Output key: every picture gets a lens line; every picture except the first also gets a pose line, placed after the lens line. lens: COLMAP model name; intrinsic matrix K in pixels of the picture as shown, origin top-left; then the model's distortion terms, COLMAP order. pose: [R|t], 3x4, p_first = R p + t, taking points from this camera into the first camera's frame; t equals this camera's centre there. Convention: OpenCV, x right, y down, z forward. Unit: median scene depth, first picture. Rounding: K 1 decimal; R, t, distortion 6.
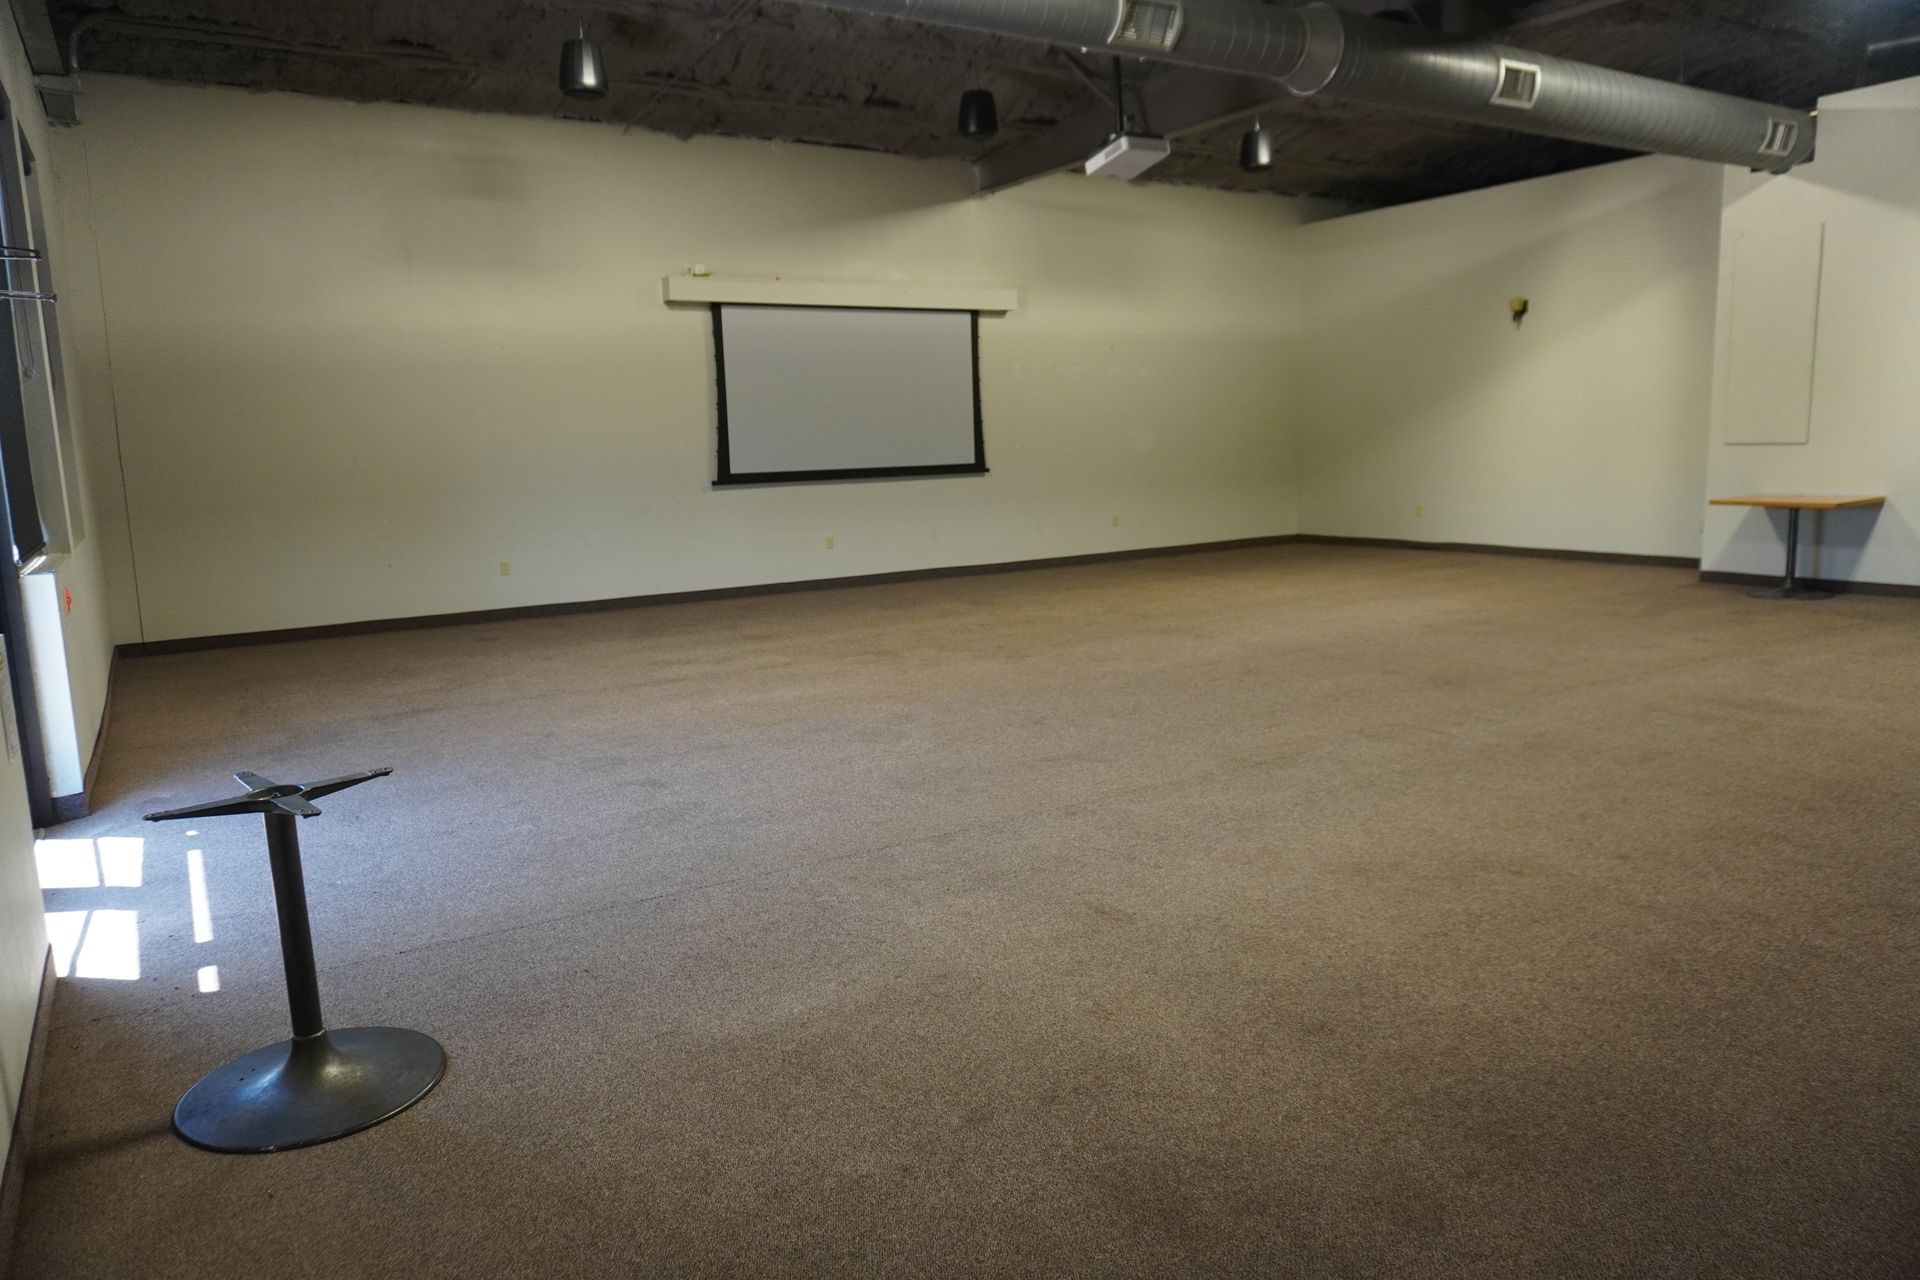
lens RADIAL K [[1297.7, 0, 960.0], [0, 1297.7, 640.0], [0, 0, 1]] dist [-0.004378, -0.000977]
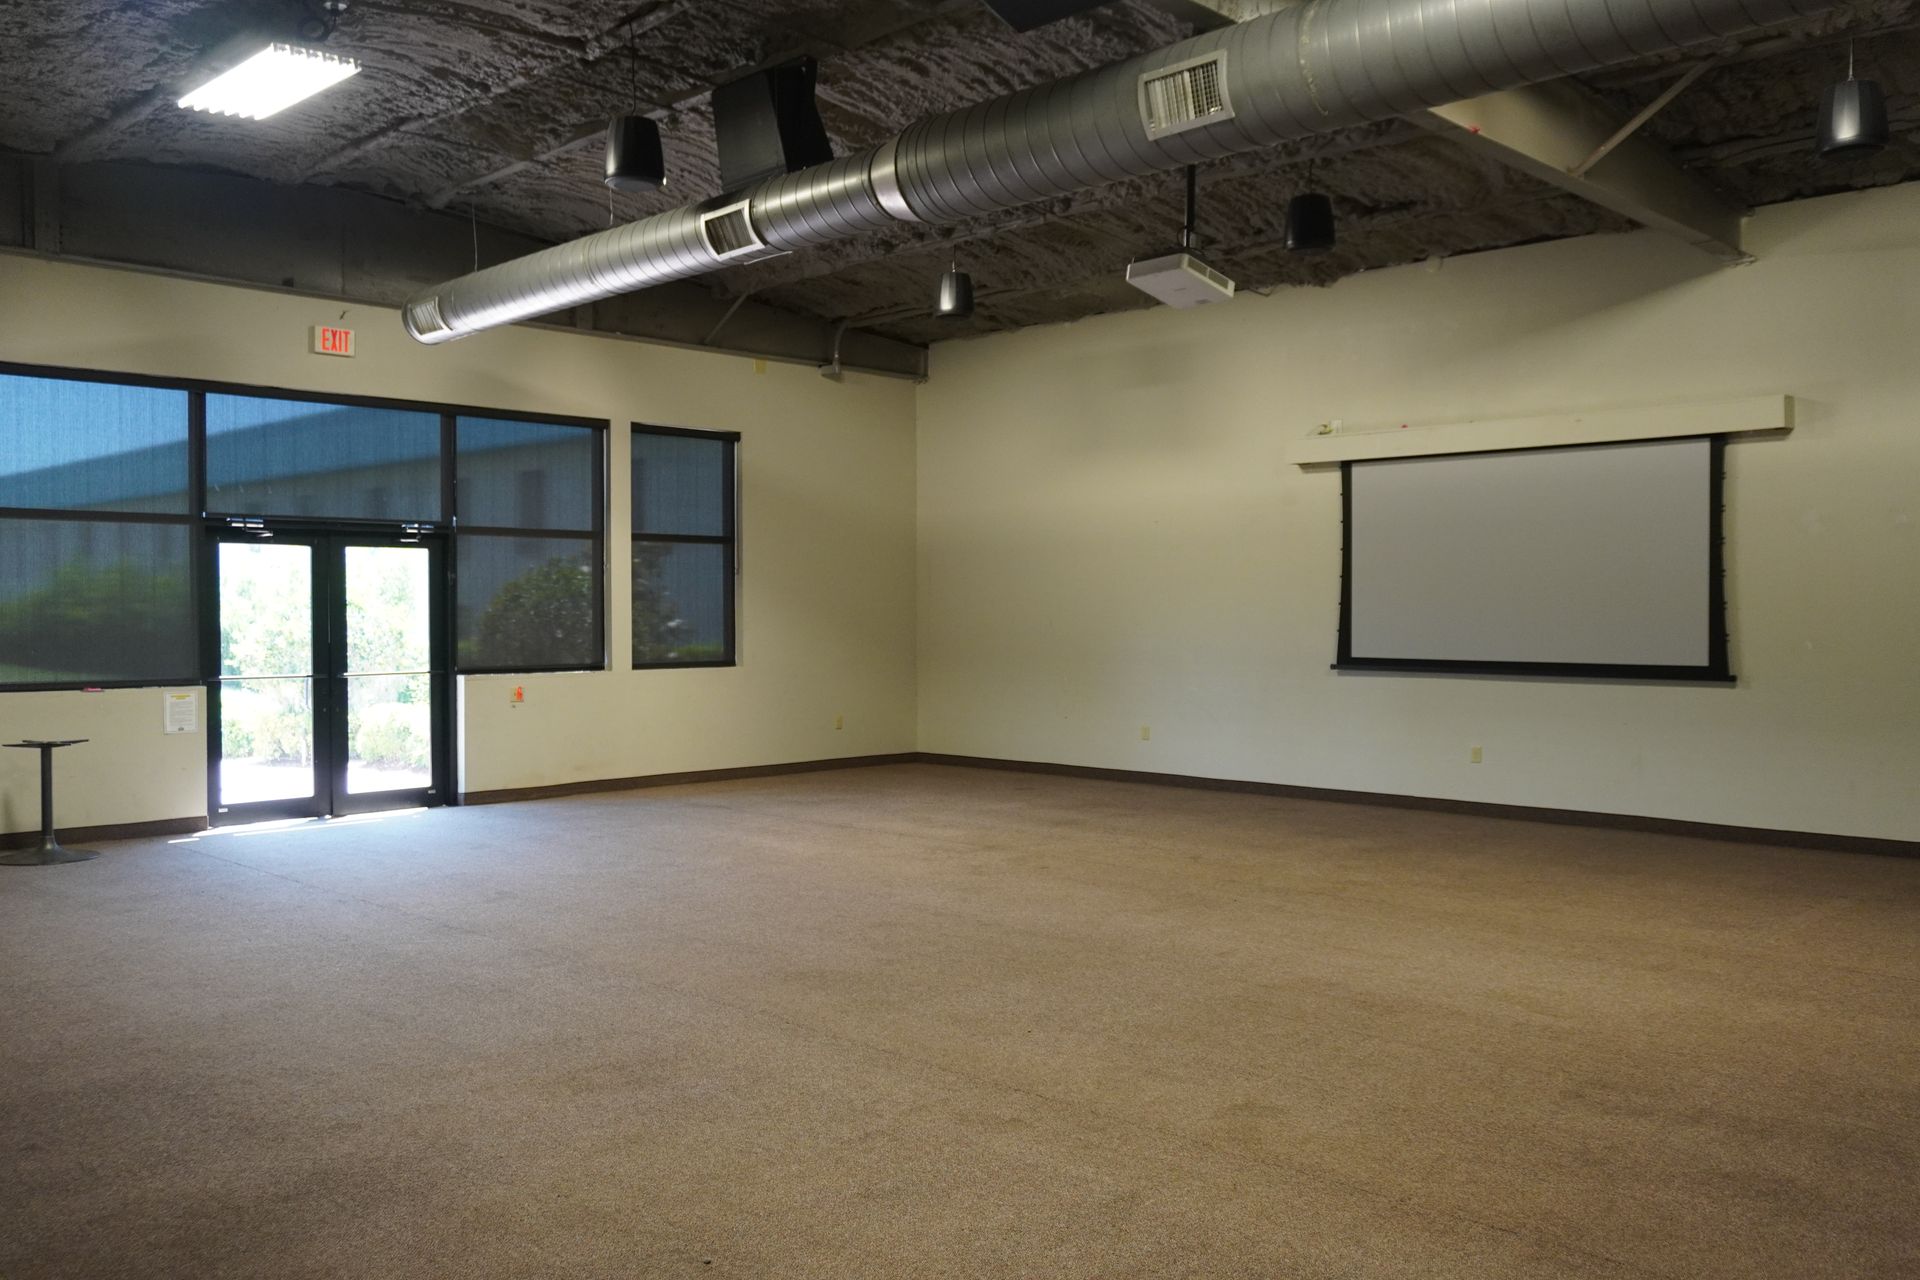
lens RADIAL K [[1604.8, 0, 960.0], [0, 1604.8, 640.0], [0, 0, 1]] dist [0.008896, 0.004492]
pose [[0.228878, 0.054175, -0.971946, 0.791211], [-0.156963, 0.987439, 0.018077, -0.118028], [0.960717, 0.148422, 0.234507, 0.506509]]
